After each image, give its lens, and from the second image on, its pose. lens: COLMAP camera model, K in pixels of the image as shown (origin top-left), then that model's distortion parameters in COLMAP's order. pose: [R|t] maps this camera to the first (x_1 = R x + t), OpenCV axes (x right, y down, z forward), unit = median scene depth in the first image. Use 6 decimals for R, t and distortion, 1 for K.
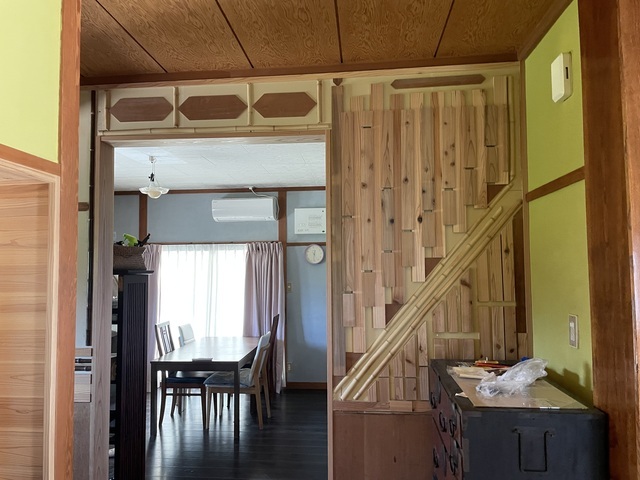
lens RADIAL K [[490.5, 0, 316.9], [0, 490.5, 238.3], [0, 0, 1]] dist [0.103314, -0.130610]
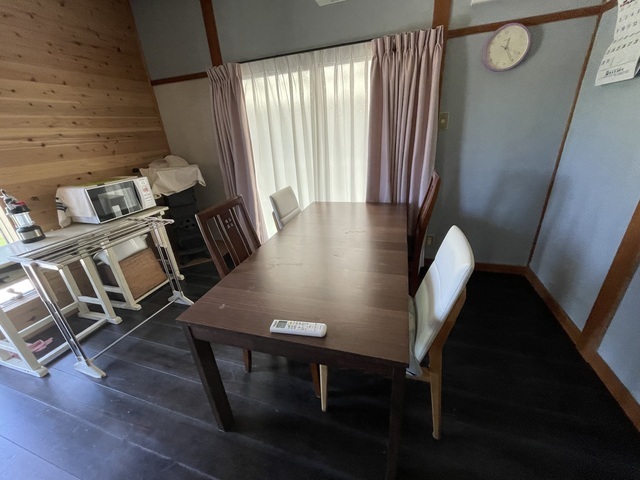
lens RADIAL K [[255.8, 0, 320.4], [0, 255.8, 238.4], [0, 0, 1]] dist [0.001019, 0.000088]
pose [[0.974033, 0.037942, -0.223204, -0.128187], [0.065873, 0.895717, 0.439719, 0.080386], [0.216611, -0.443003, 0.869958, 0.637574]]
